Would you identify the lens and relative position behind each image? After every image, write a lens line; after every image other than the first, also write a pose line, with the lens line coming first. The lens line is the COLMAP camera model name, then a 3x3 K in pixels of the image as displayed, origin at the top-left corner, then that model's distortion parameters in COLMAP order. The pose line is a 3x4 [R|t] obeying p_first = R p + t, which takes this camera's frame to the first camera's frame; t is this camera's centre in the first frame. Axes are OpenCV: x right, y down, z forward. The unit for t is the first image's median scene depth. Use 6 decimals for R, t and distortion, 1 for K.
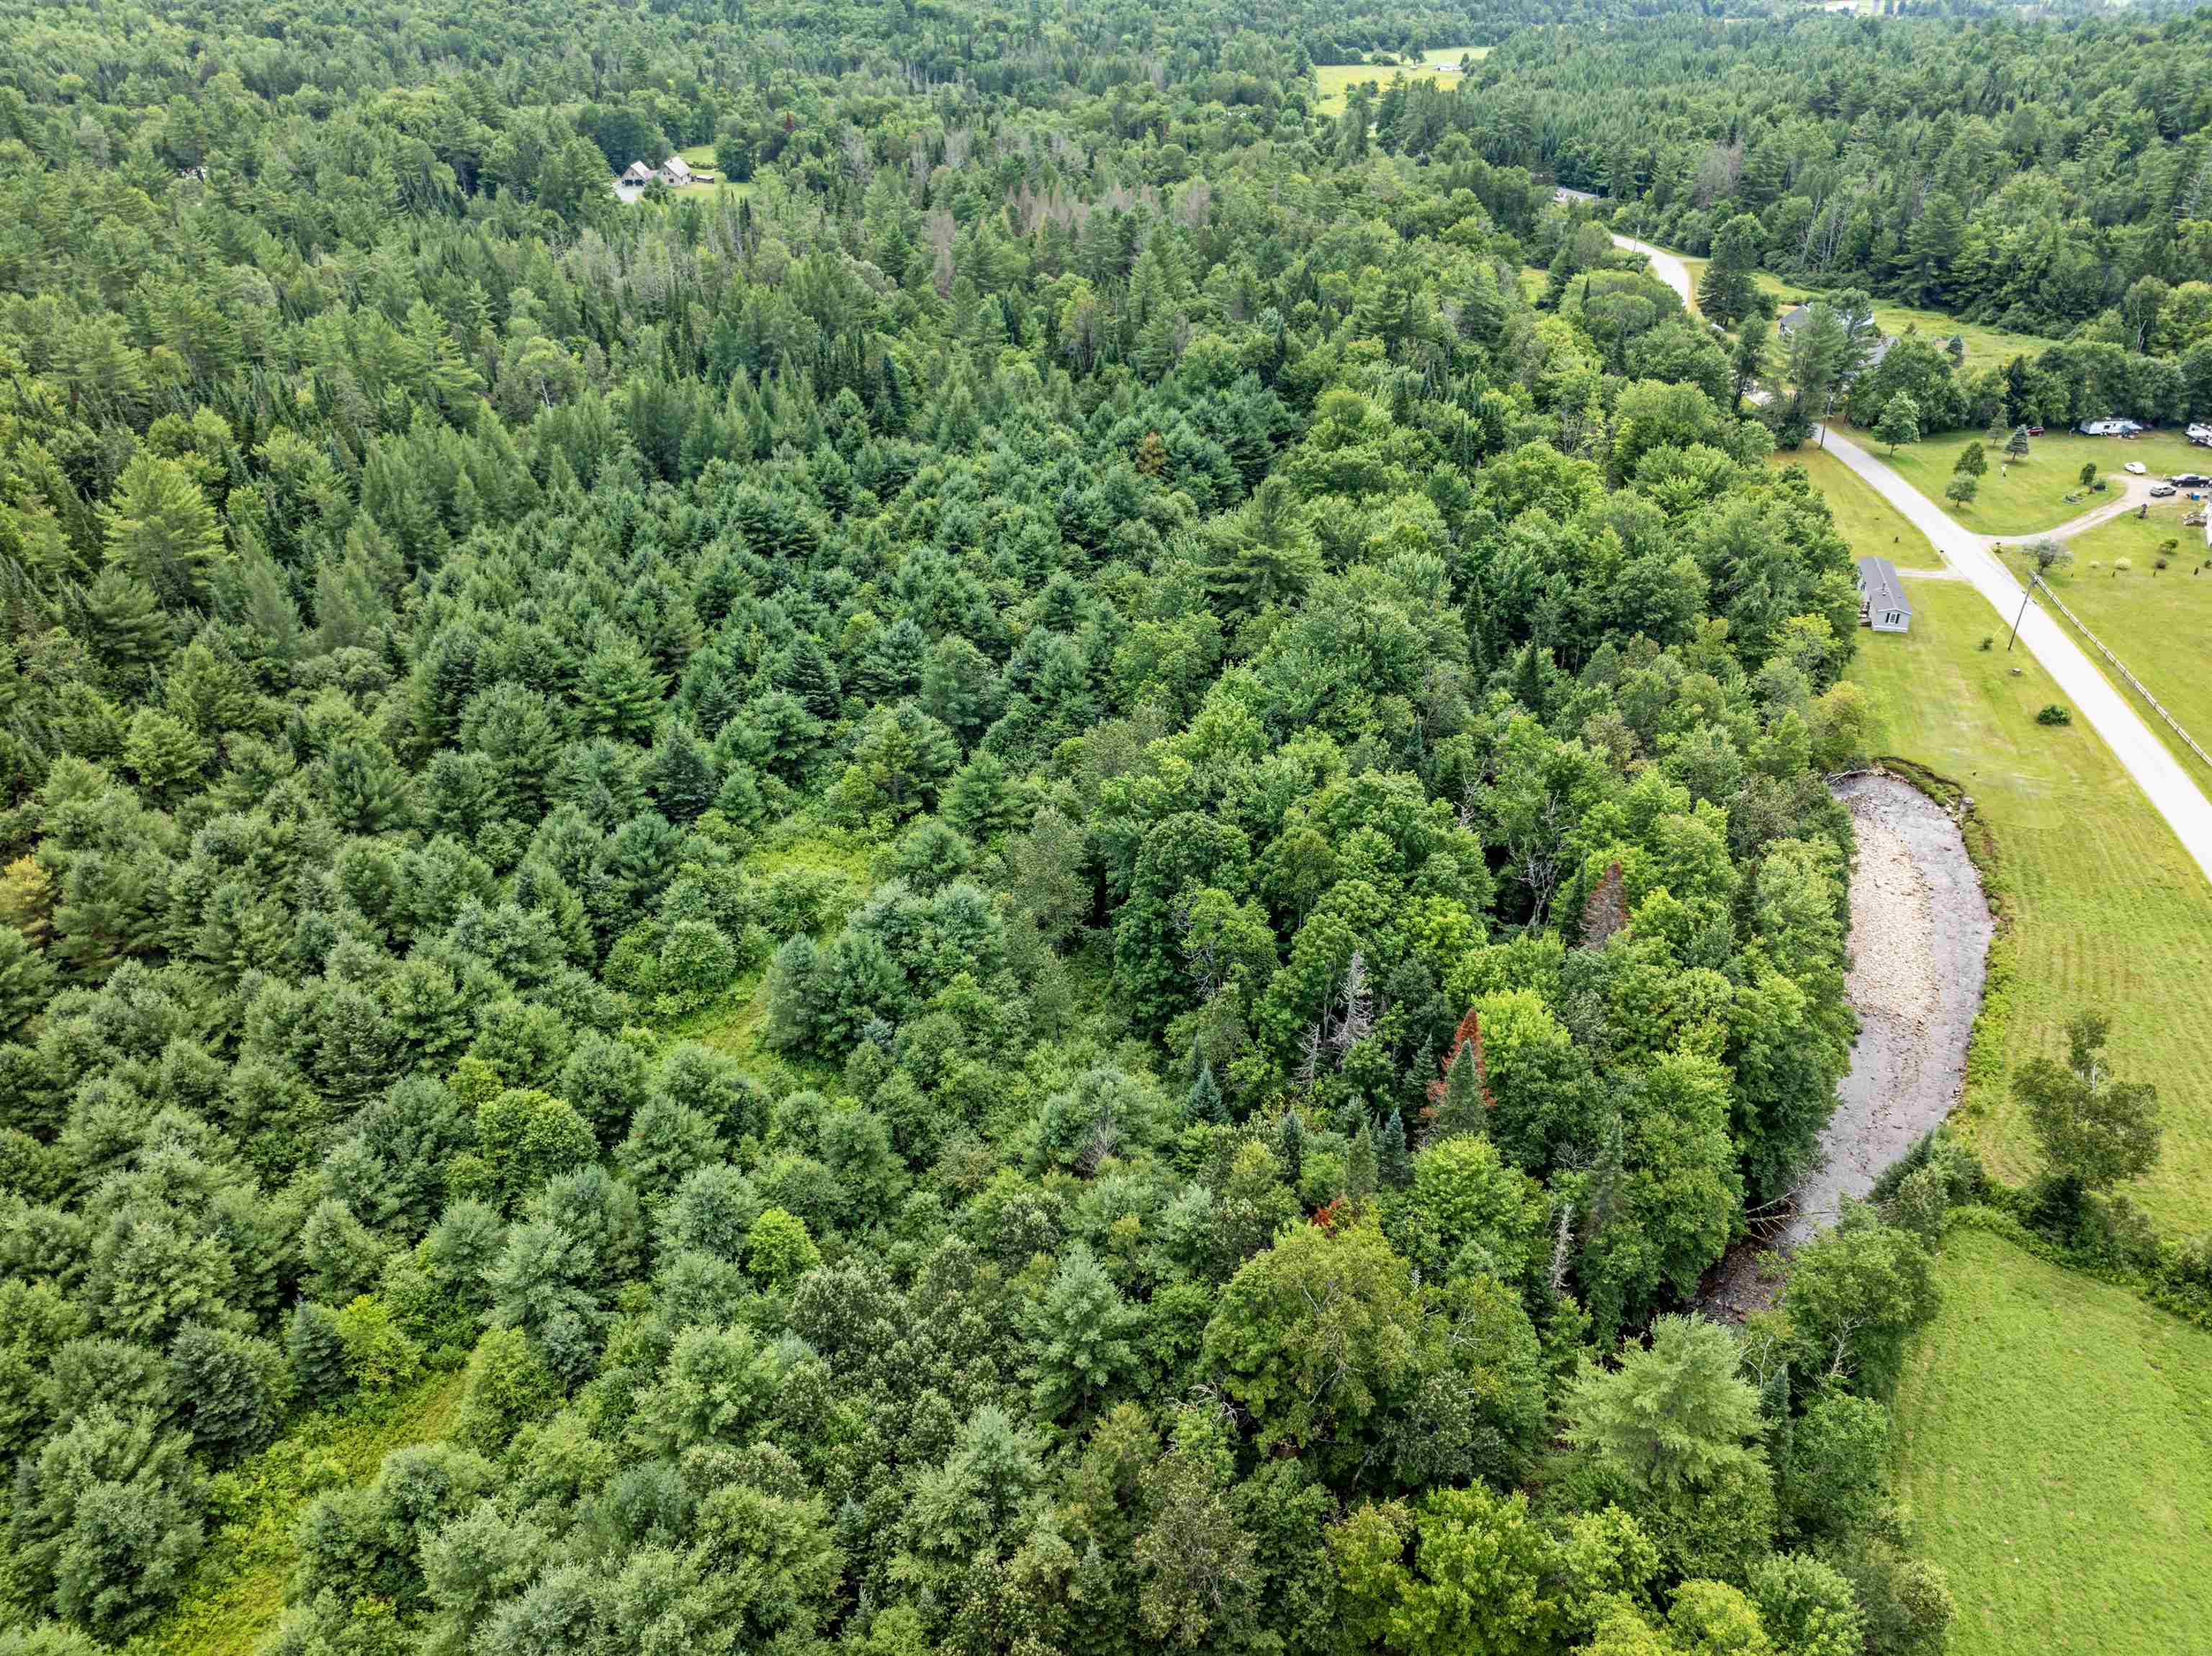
lens RADIAL K [[1552.0, 0, 1106.0], [0, 1552.0, 828.0], [0, 0, 1]] dist [-0.052805, 0.024129]
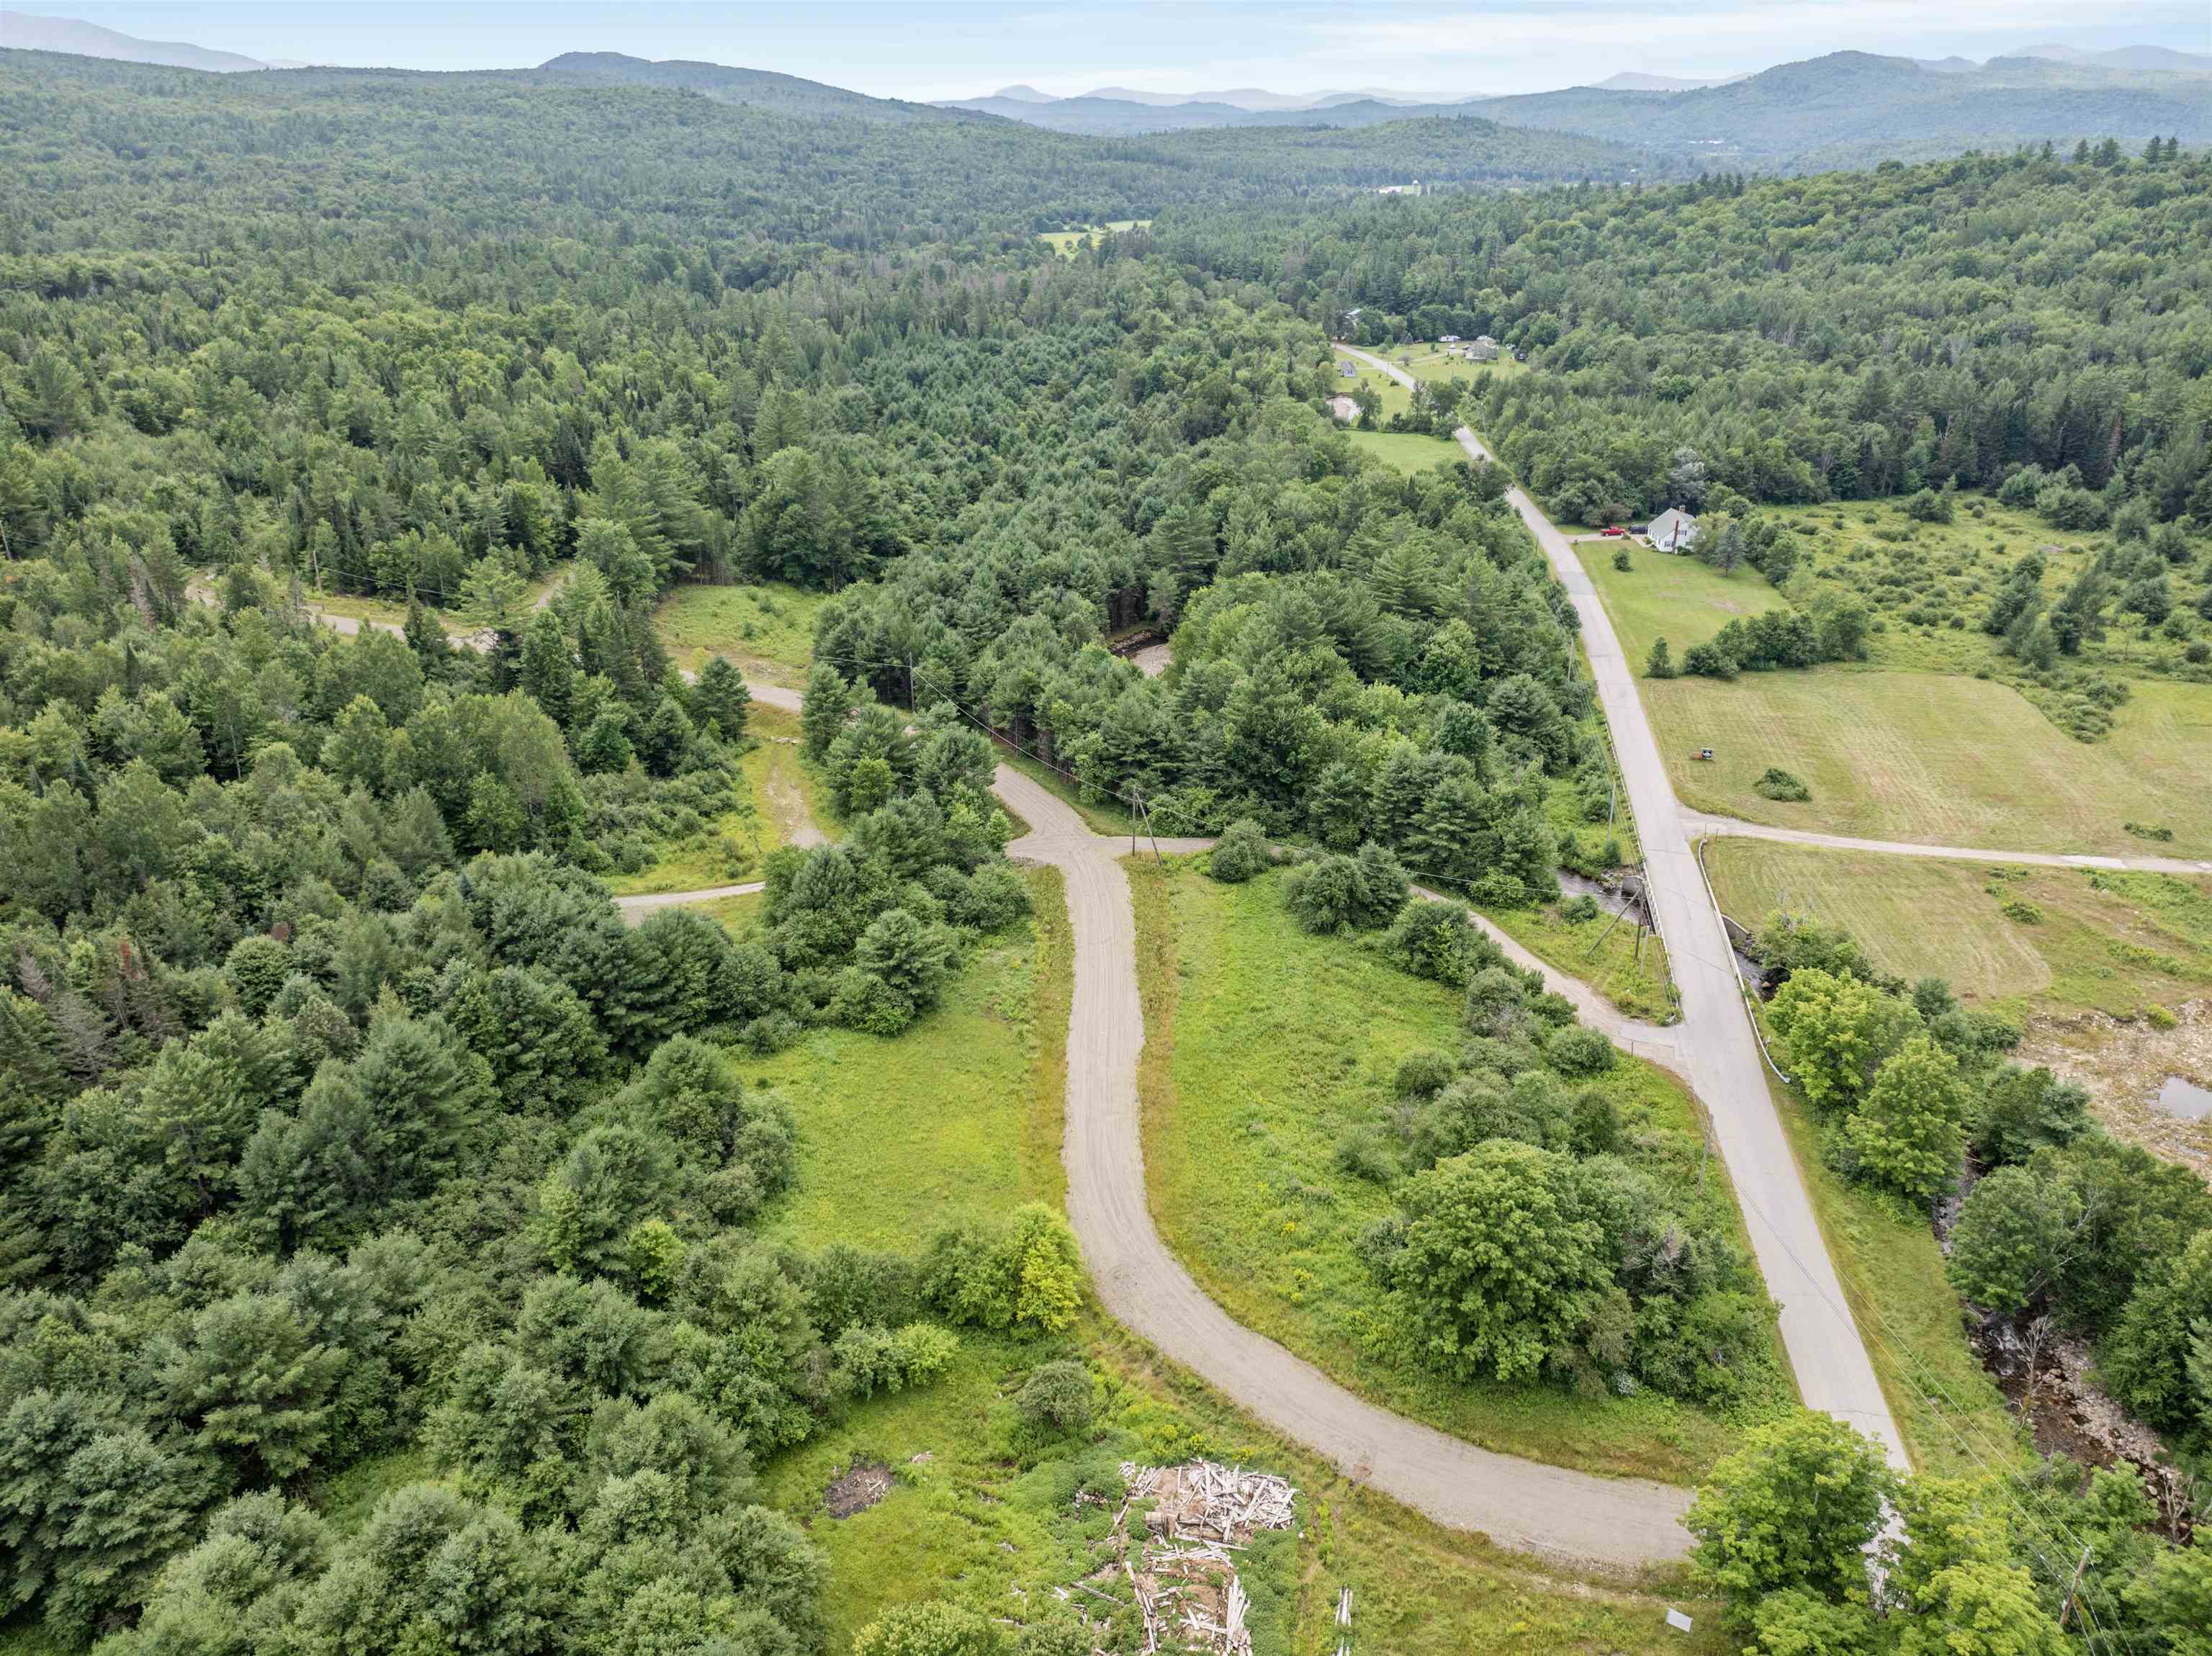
lens RADIAL K [[1554.2, 0, 1114.6], [0, 1554.2, 820.2], [0, 0, 1]] dist [-0.038736, -0.000747]
pose [[0.976226, -0.088877, 0.197694, -0.826168], [0.110660, 0.988611, -0.101998, 1.341633], [-0.186377, 0.121450, 0.974943, -2.377244]]
